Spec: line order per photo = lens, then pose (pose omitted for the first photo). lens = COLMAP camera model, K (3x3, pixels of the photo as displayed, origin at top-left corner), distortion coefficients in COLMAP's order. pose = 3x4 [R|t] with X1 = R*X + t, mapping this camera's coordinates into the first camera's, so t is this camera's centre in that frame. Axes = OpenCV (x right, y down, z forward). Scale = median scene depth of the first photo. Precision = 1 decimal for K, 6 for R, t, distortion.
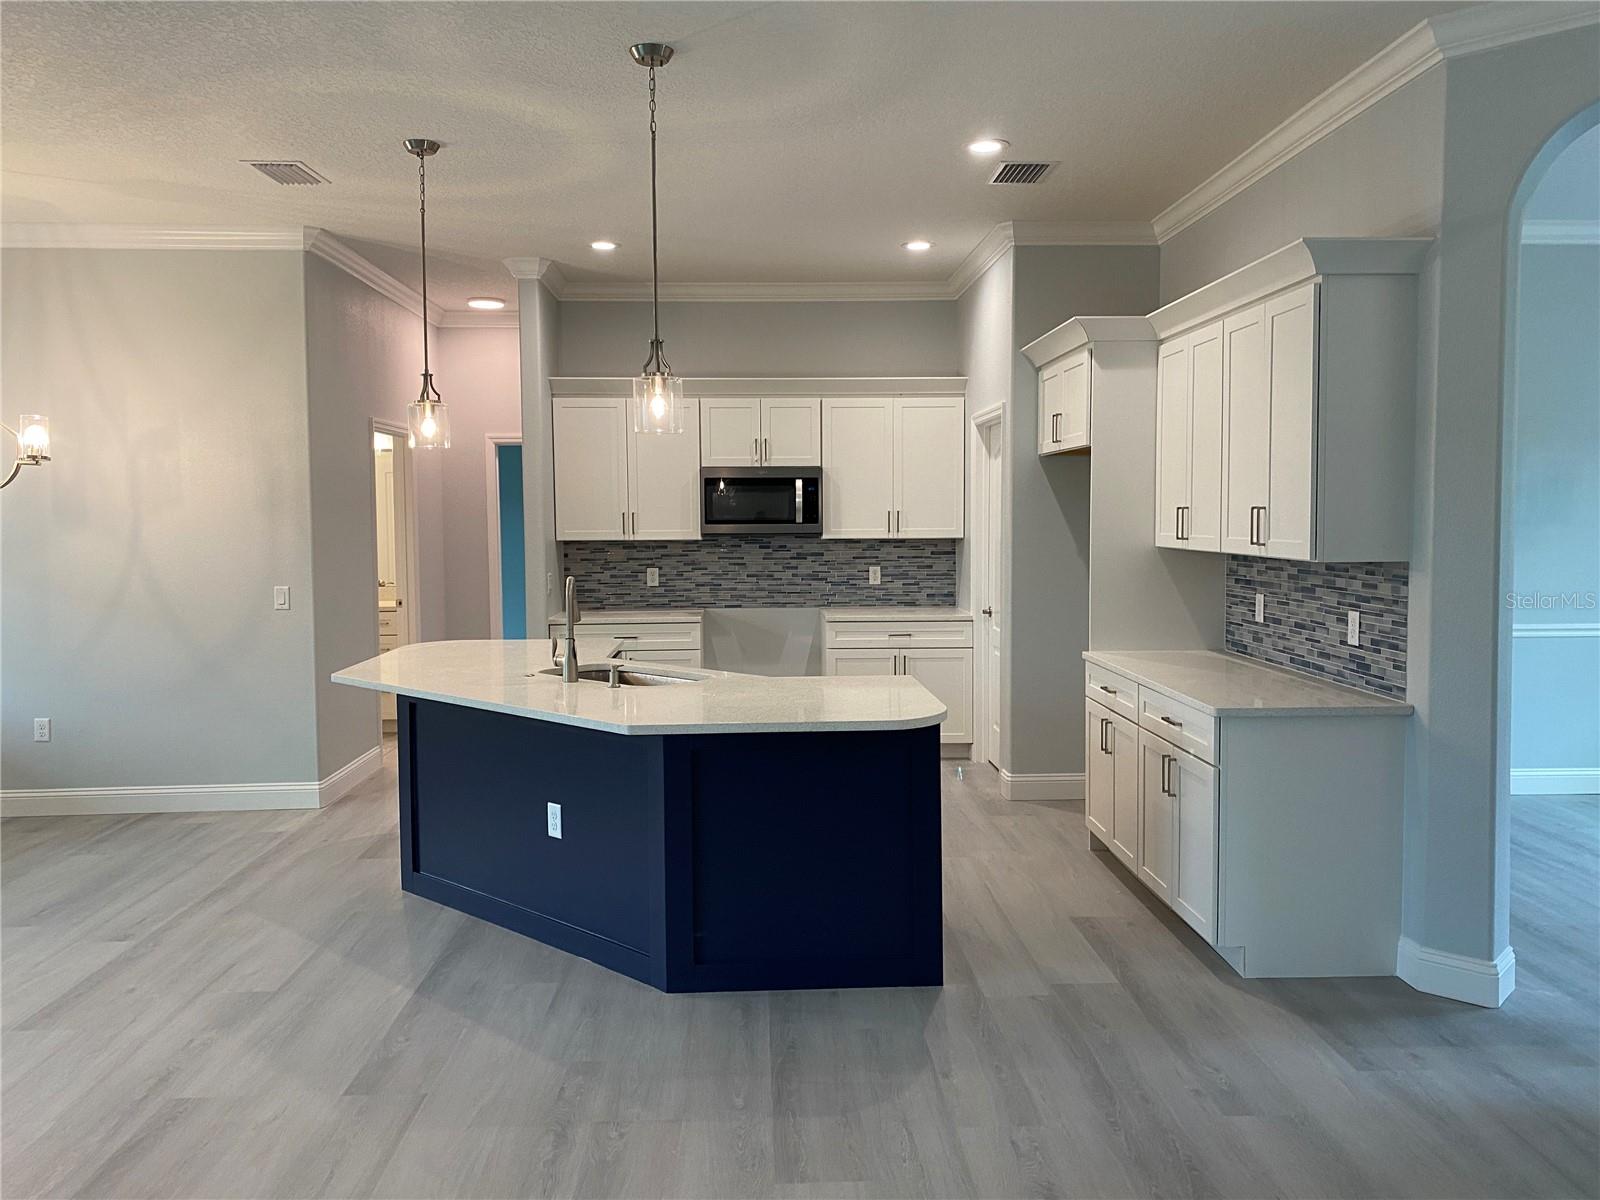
lens RADIAL K [[1222.1, 0, 800.3], [0, 1222.1, 568.4], [0, 0, 1]] dist [0.072631, -0.086984]
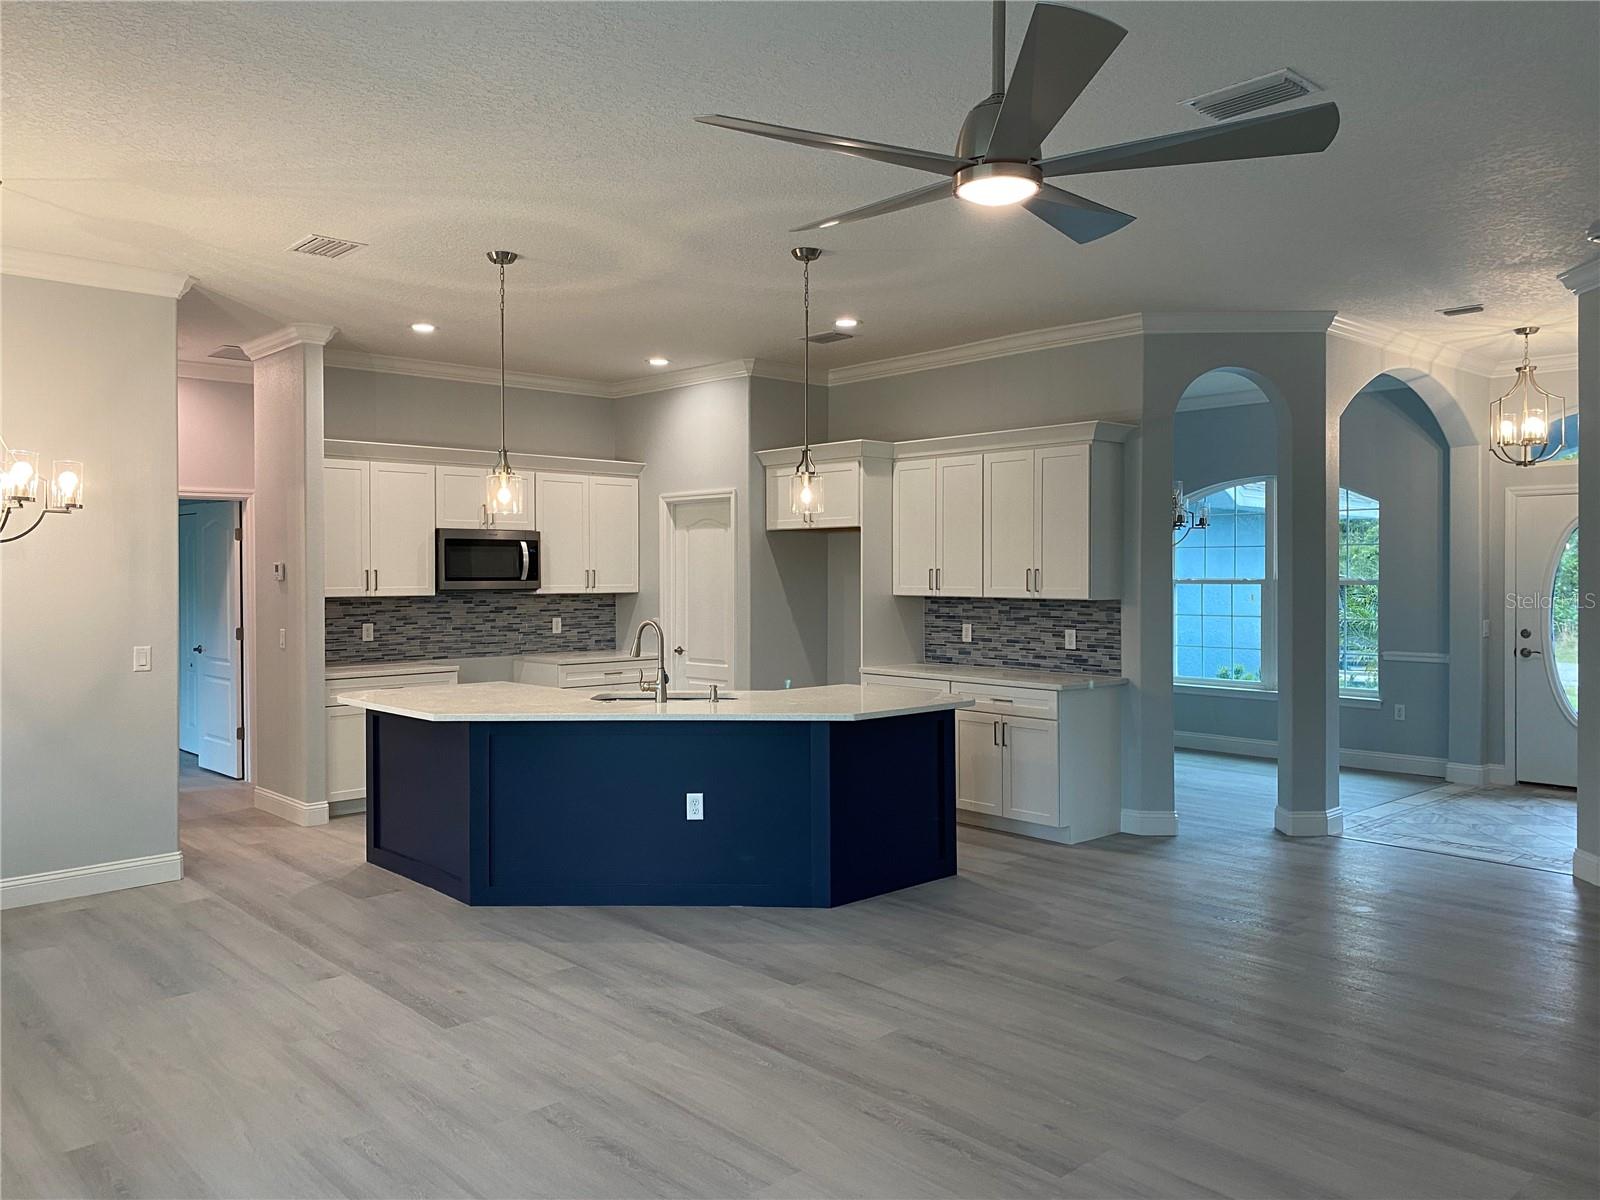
lens RADIAL K [[1208.6, 0, 801.4], [0, 1208.6, 567.7], [0, 0, 1]] dist [0.145305, -0.245217]
pose [[0.762208, 0.008365, 0.647278, -0.637729], [0.025653, 0.998741, -0.043116, 0.008241], [-0.646823, 0.049468, 0.761034, -0.039530]]
